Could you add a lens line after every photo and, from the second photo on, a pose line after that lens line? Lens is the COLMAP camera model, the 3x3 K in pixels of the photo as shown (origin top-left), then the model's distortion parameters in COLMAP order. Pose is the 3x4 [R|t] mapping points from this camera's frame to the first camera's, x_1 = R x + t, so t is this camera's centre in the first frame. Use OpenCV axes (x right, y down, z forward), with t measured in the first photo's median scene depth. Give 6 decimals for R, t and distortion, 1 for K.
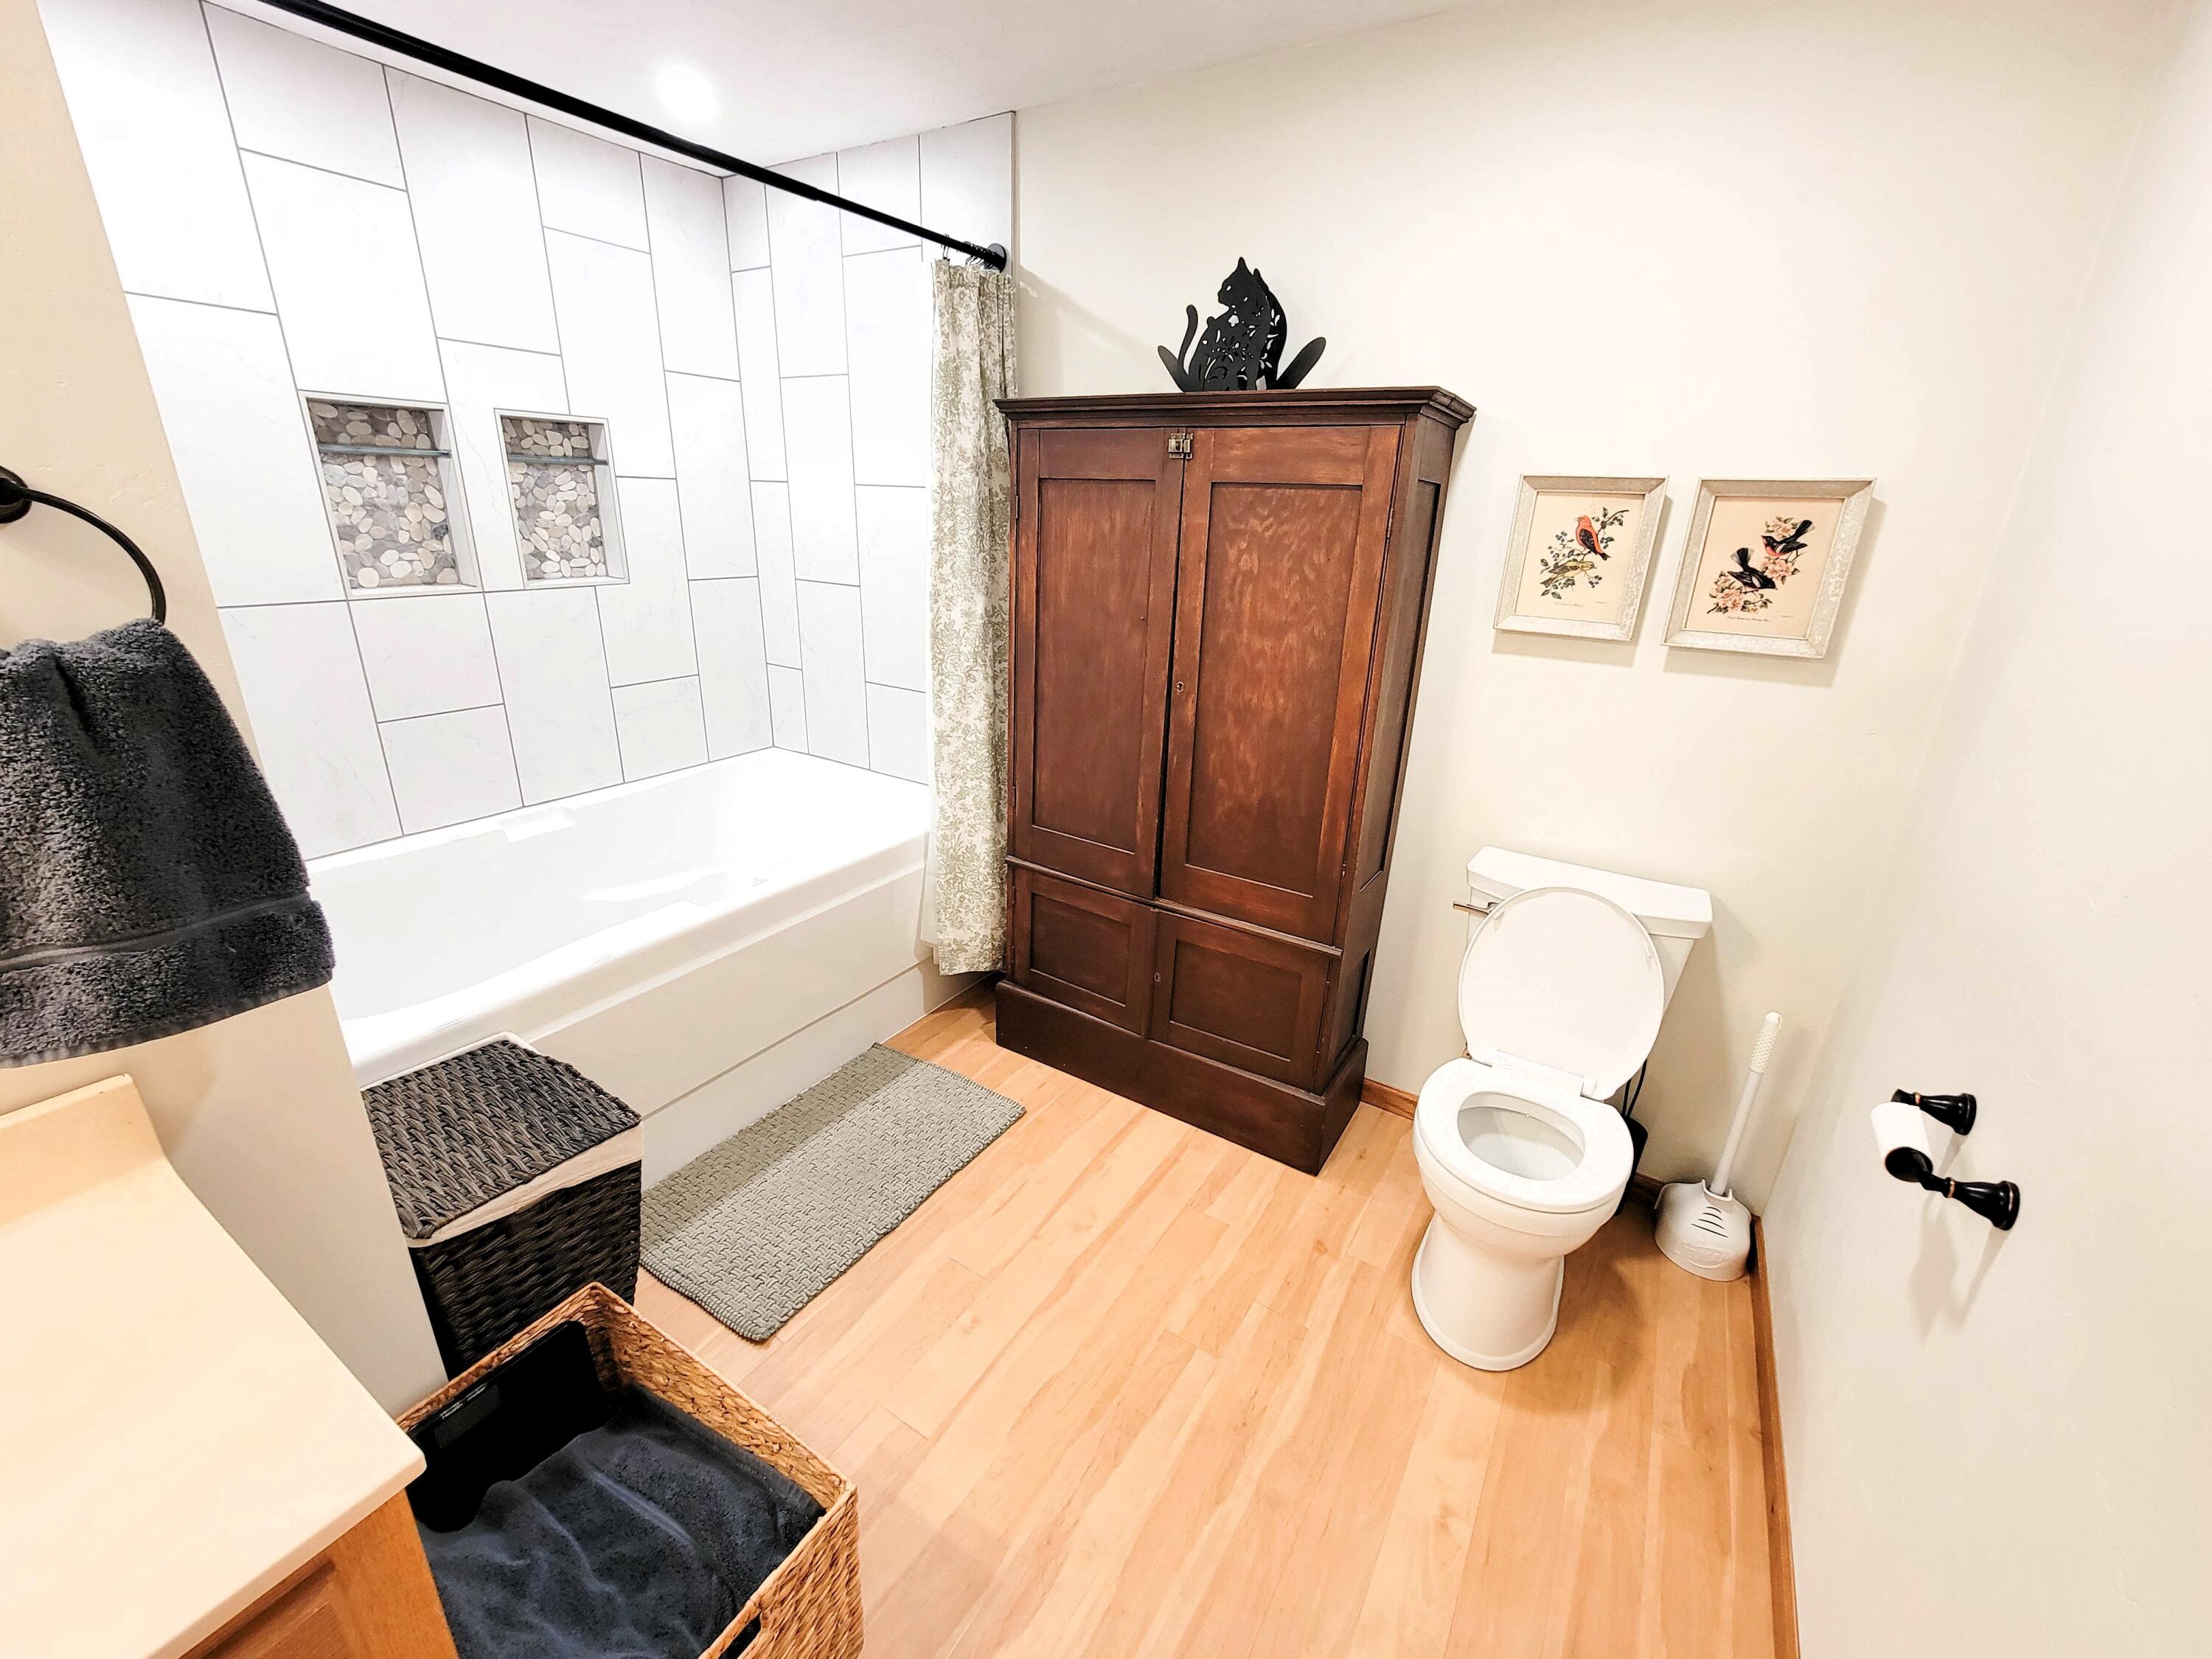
lens RADIAL K [[902.2, 0, 1099.5], [0, 902.2, 822.4], [0, 0, 1]] dist [-0.006645, 0.000264]
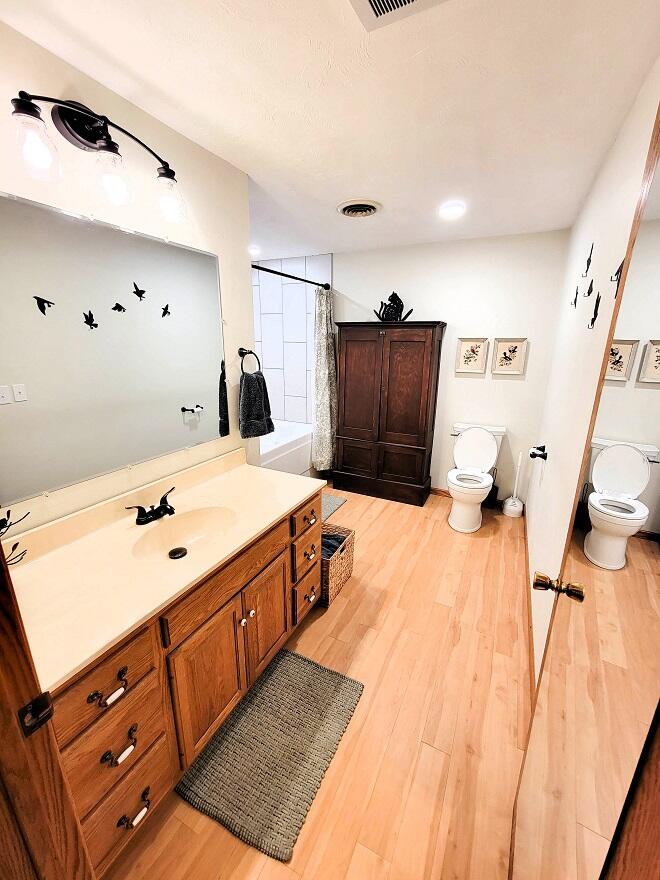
lens RADIAL K [[358.9, 0, 331.6], [0, 358.9, 441.3], [0, 0, 1]] dist [-0.006645, 0.000264]
pose [[0.994576, -0.050195, 0.091104, -0.330542], [0.056401, 0.996165, -0.066882, 0.203554], [-0.087398, 0.071658, 0.993593, -0.652792]]
